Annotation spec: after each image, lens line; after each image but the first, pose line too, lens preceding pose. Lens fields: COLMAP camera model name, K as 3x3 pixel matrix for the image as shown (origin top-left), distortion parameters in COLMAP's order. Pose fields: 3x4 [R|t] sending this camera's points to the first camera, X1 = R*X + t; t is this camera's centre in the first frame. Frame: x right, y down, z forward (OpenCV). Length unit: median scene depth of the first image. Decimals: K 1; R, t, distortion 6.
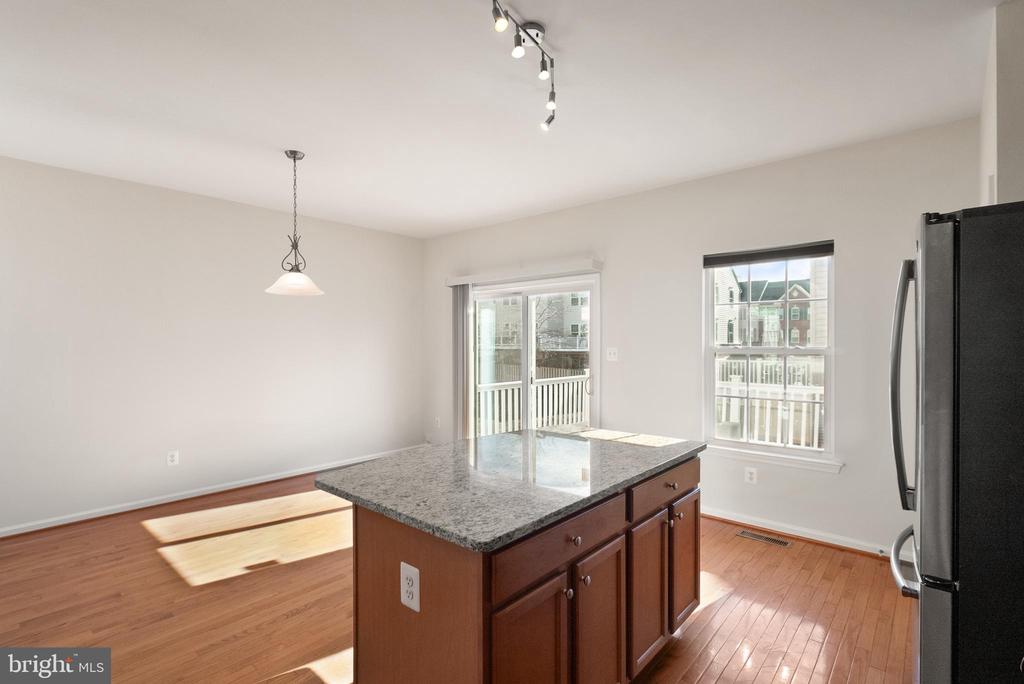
lens RADIAL K [[489.2, 0, 522.9], [0, 489.2, 339.6], [0, 0, 1]] dist [0.000166, 0.000212]
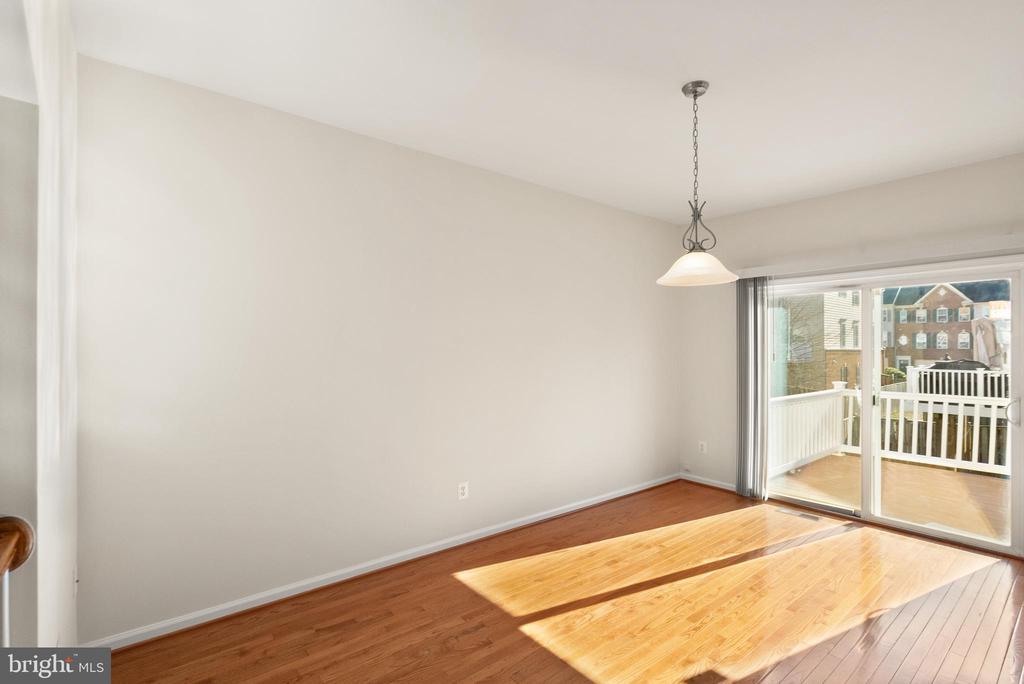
lens RADIAL K [[489.2, 0, 508.7], [0, 489.2, 340.8], [0, 0, 1]] dist [0.000166, 0.000212]
pose [[0.988507, 0.004772, -0.151099, -0.565516], [-0.005339, 0.999980, -0.003344, -0.004075], [0.151080, 0.004112, 0.988513, 0.226731]]
